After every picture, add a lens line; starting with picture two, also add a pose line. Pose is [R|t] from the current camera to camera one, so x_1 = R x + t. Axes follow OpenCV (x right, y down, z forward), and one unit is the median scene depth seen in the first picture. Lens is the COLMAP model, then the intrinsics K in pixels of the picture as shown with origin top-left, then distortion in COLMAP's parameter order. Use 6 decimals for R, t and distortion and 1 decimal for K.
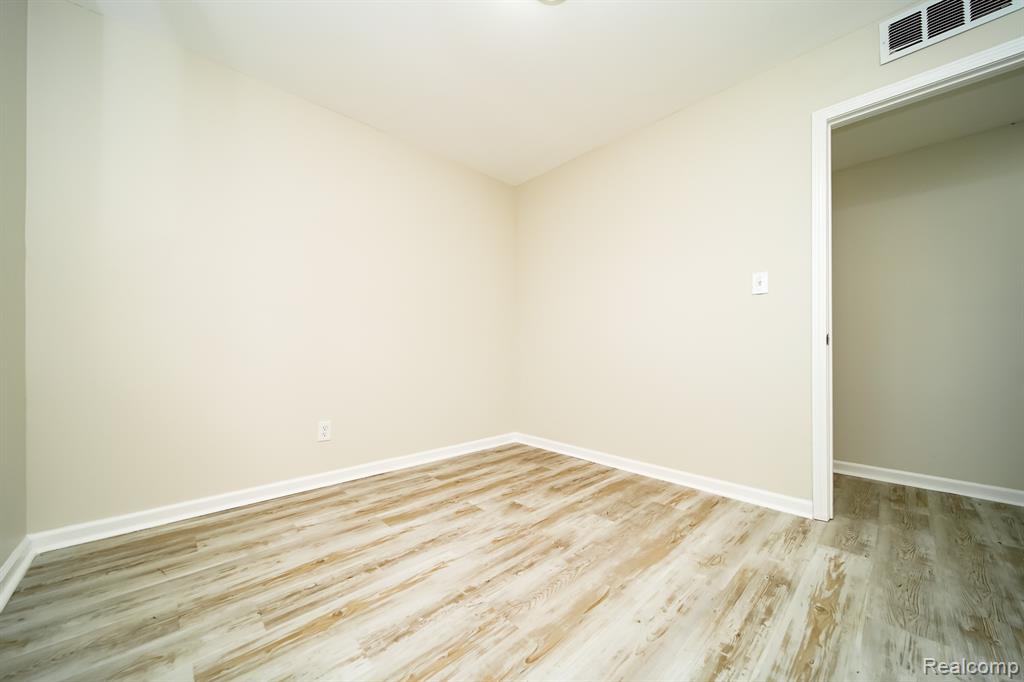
lens RADIAL K [[367.7, 0, 512.0], [0, 367.7, 341.0], [0, 0, 1]] dist [-0.000210, -0.000228]
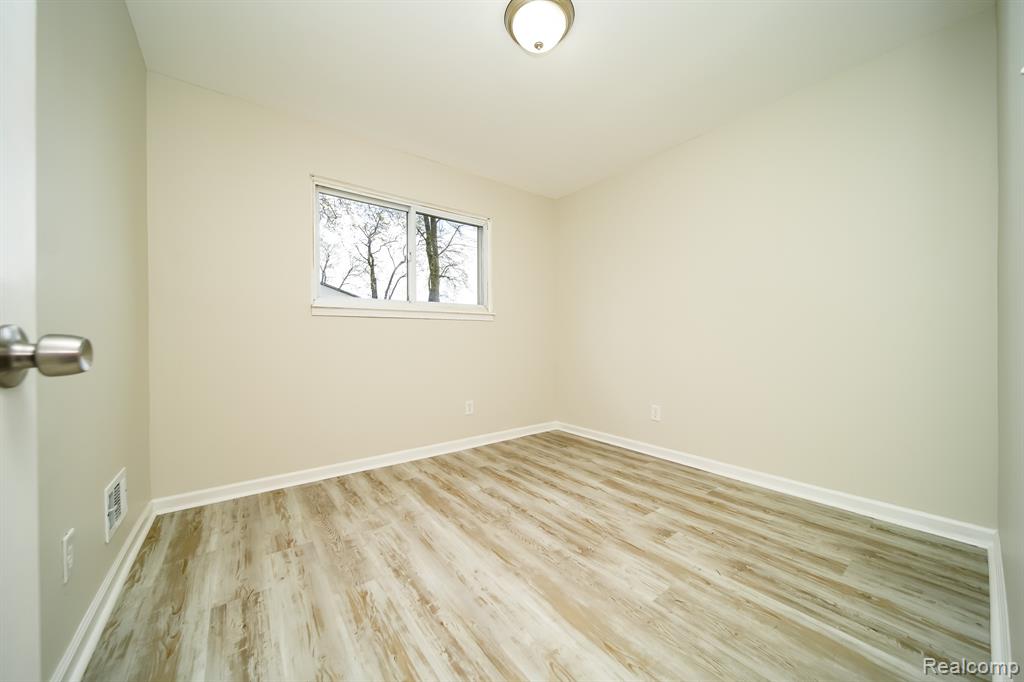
lens RADIAL K [[381.0, 0, 514.9], [0, 381.0, 340.5], [0, 0, 1]] dist [-0.000517, -0.000299]
pose [[-0.120652, 0.000346, -0.992695, 1.197339], [0.025796, 0.999663, -0.002787, -0.020949], [0.992360, -0.025944, -0.120620, 0.961529]]
